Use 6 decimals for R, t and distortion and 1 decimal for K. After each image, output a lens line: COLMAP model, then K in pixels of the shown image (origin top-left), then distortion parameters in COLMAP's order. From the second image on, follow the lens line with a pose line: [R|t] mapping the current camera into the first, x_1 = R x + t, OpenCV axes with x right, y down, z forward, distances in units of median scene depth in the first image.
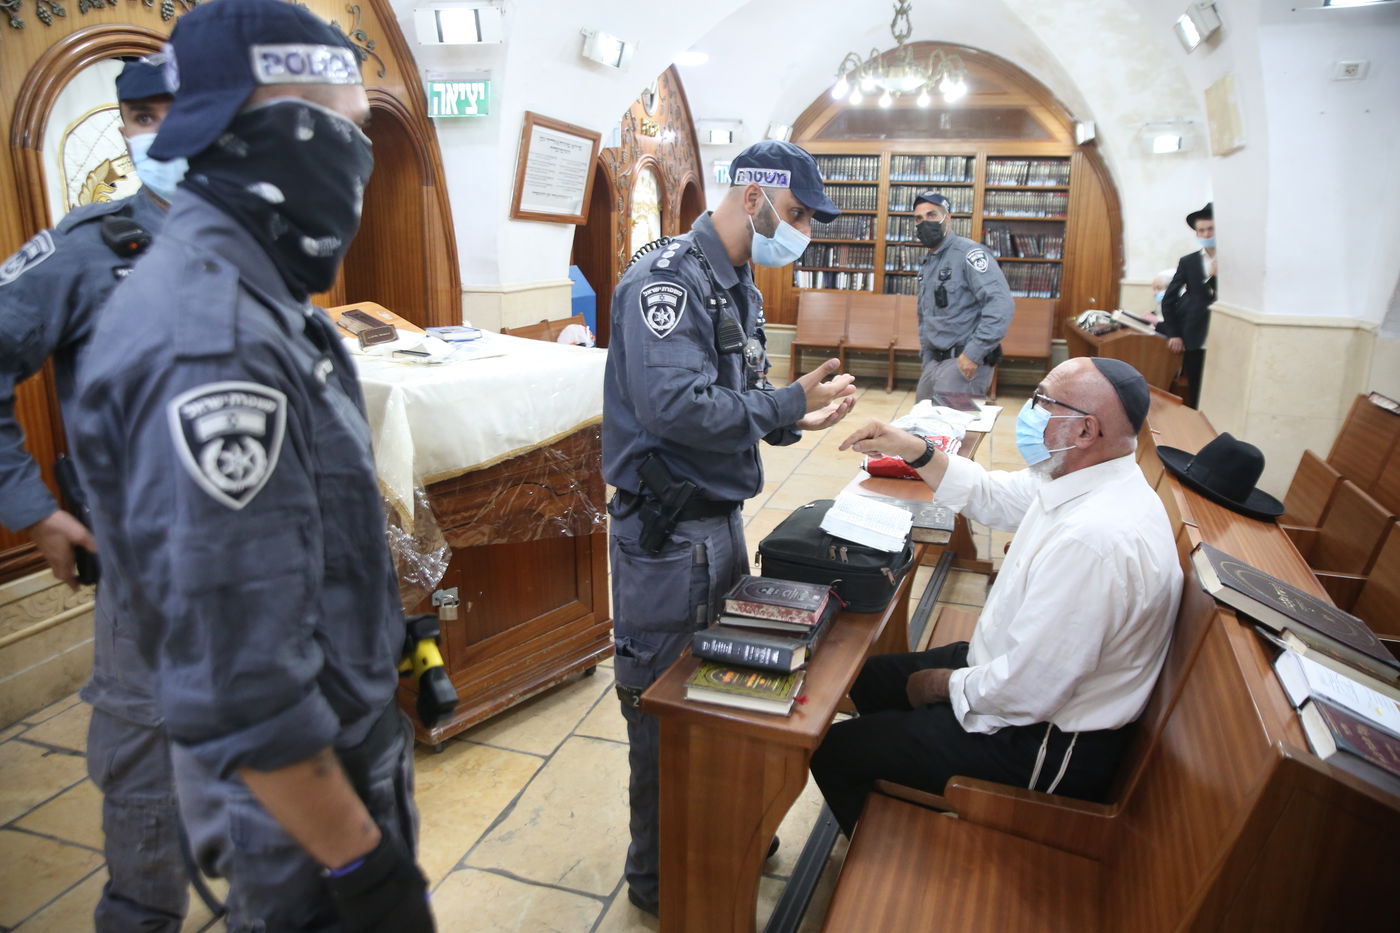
lens RADIAL K [[979.4, 0, 702.5], [0, 979.4, 459.6], [0, 0, 1]] dist [-0.034420, 0.004630]
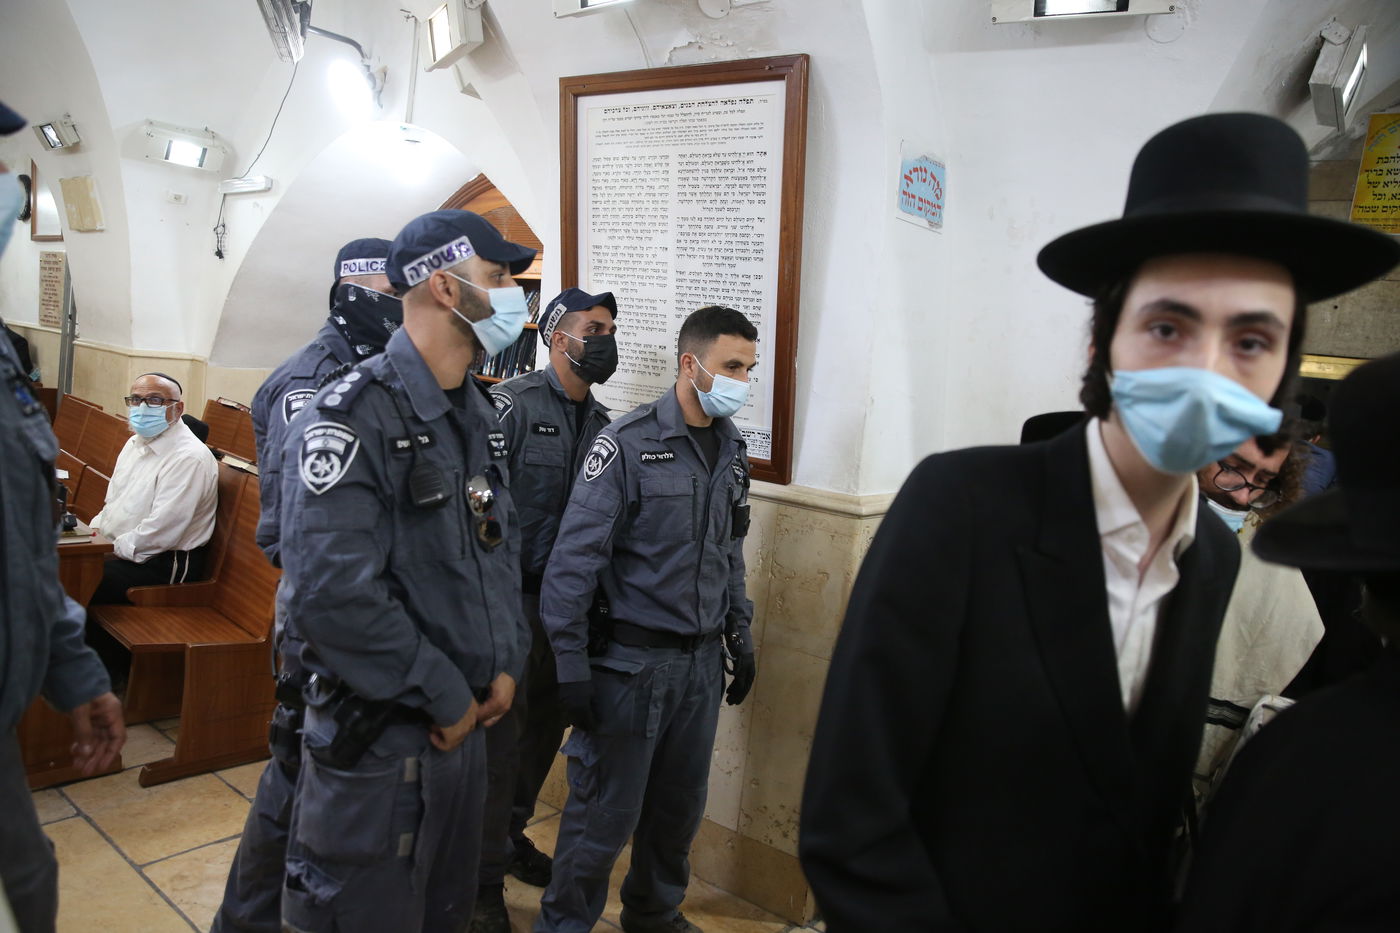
lens RADIAL K [[979.4, 0, 699.8], [0, 979.4, 465.7], [0, 0, 1]] dist [-0.034420, 0.004630]
pose [[0.387768, -0.076558, 0.918572, -1.044051], [0.105443, 0.993687, 0.038306, 0.136505], [-0.915706, 0.082004, 0.393393, -0.790433]]
